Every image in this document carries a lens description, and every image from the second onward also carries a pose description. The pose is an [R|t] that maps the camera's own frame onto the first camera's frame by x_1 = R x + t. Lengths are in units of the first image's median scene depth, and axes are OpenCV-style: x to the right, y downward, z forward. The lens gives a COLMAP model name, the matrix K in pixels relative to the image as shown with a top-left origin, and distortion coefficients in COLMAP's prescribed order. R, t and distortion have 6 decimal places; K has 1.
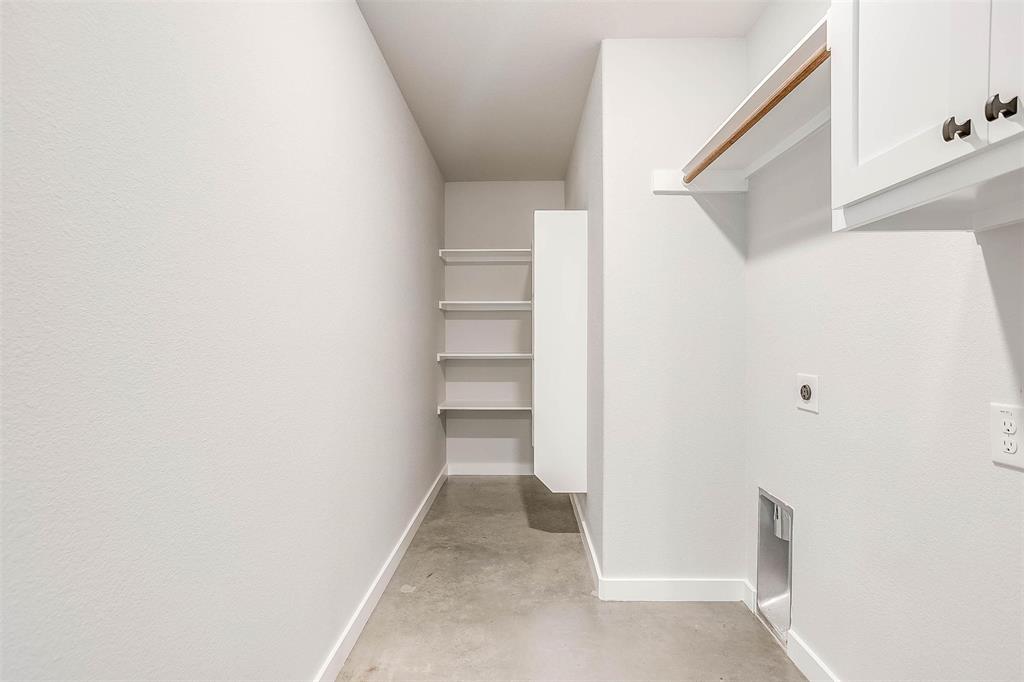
lens RADIAL K [[499.4, 0, 509.4], [0, 499.4, 321.9], [0, 0, 1]] dist [-0.068331, 0.046939]
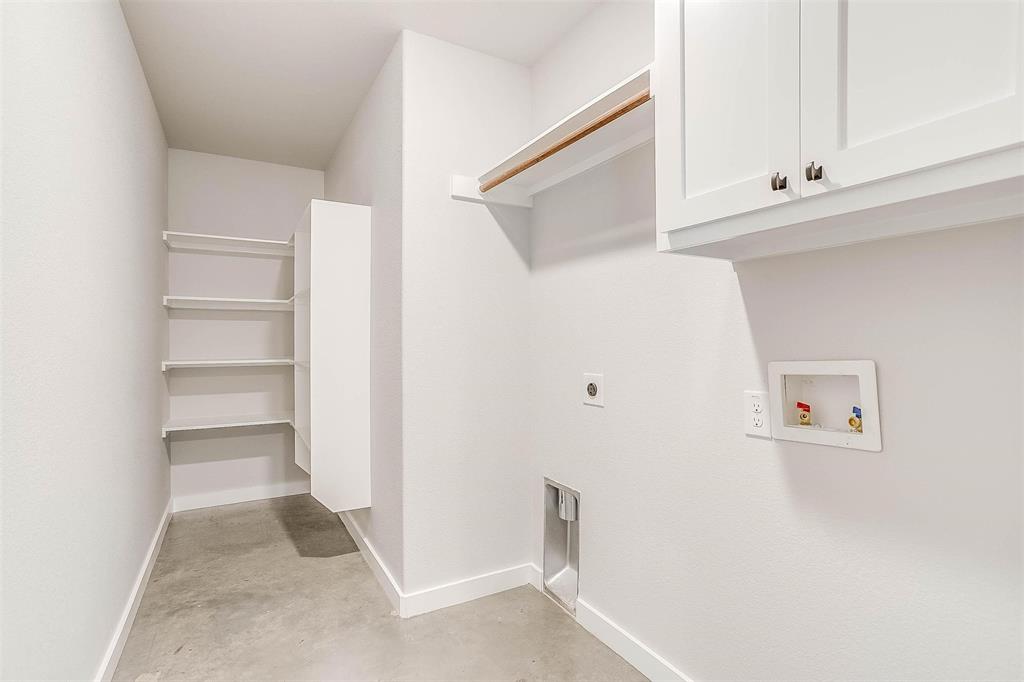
lens RADIAL K [[494.5, 0, 510.7], [0, 494.5, 329.4], [0, 0, 1]] dist [-0.038538, 0.030305]
pose [[0.858980, 0.010550, 0.511900, -0.108239], [-0.014866, 0.999880, 0.004340, 0.000500], [-0.511793, -0.011338, 0.859034, 0.074474]]
